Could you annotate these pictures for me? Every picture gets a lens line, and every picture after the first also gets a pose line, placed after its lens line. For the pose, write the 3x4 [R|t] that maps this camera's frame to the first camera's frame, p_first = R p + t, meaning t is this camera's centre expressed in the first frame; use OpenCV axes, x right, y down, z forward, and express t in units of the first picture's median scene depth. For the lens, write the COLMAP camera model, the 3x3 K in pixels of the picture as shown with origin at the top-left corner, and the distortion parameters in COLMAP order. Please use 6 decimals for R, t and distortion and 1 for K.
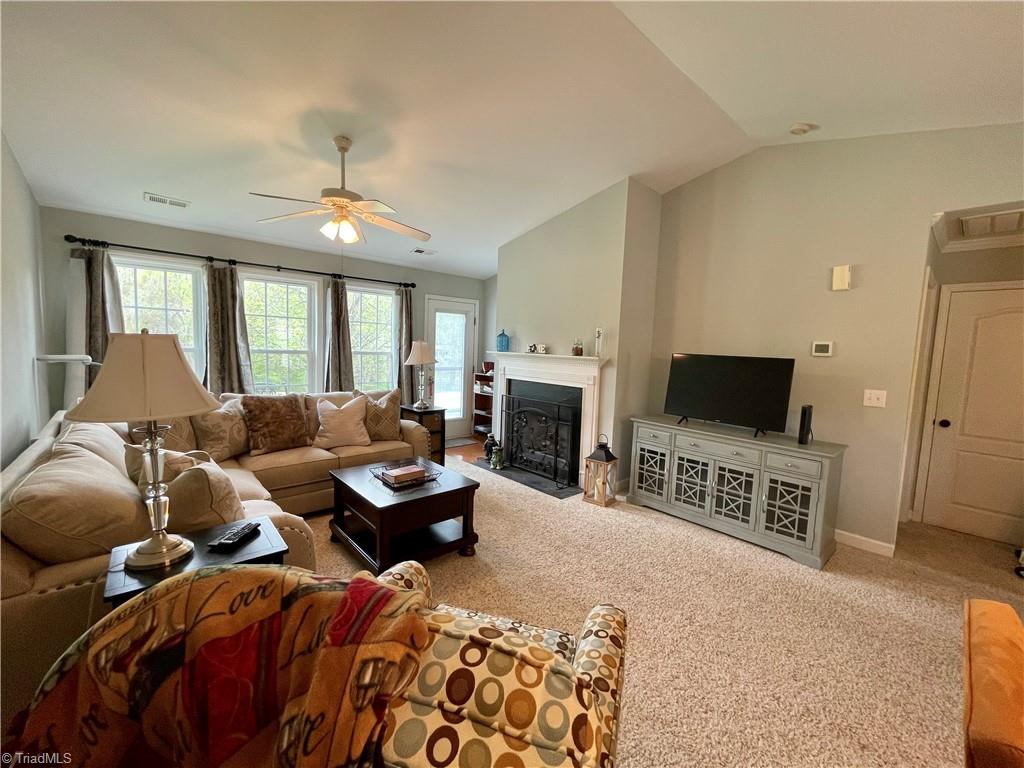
lens RADIAL K [[418.0, 0, 511.6], [0, 418.0, 382.2], [0, 0, 1]] dist [-0.000735, 0.000153]
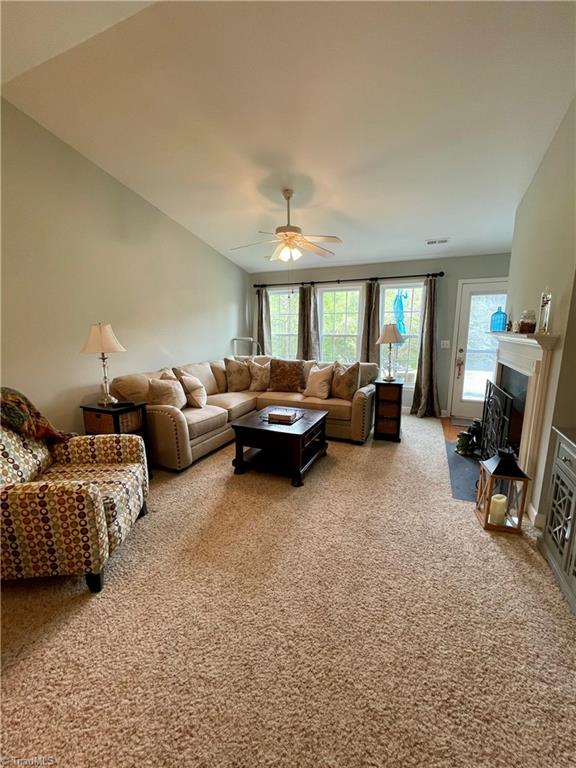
lens RADIAL K [[313.5, 0, 289.1], [0, 313.5, 383.7], [0, 0, 1]] dist [-0.000735, 0.000153]
pose [[0.418041, 0.118882, -0.900616, 0.525892], [-0.062479, 0.992815, 0.102052, -0.003205], [0.906277, 0.013608, 0.422465, 0.397934]]
